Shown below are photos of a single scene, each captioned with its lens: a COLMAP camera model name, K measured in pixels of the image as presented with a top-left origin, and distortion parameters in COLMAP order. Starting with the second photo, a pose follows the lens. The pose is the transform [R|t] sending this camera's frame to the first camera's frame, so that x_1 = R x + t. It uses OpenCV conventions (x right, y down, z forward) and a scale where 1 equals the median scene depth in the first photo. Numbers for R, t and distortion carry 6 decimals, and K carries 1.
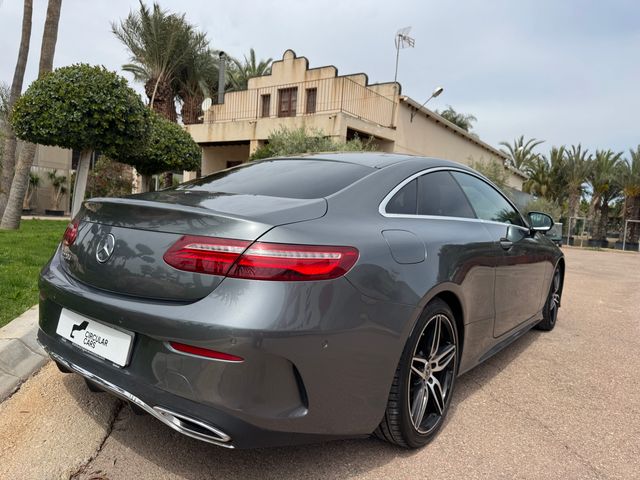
lens RADIAL K [[439.6, 0, 323.2], [0, 439.6, 239.5], [0, 0, 1]] dist [0.052610, -0.063877]
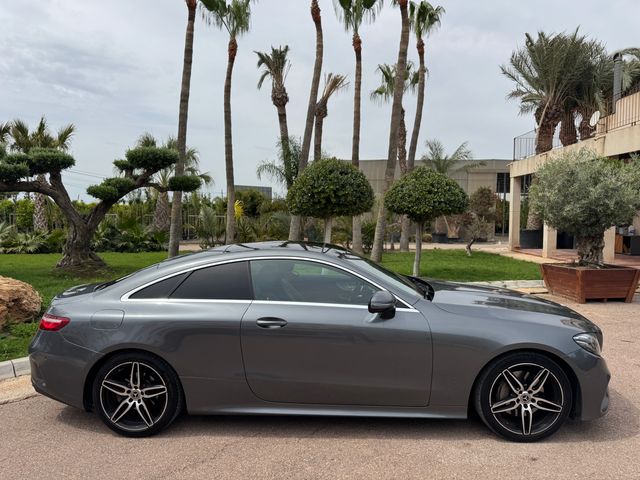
lens RADIAL K [[439.6, 0, 323.2], [0, 439.6, 239.5], [0, 0, 1]] dist [0.052610, -0.063877]
pose [[0.568913, -0.028150, -0.821916, 0.658967], [-0.010187, 0.999096, -0.041270, -0.074360], [0.822335, 0.031852, 0.568112, 0.194958]]
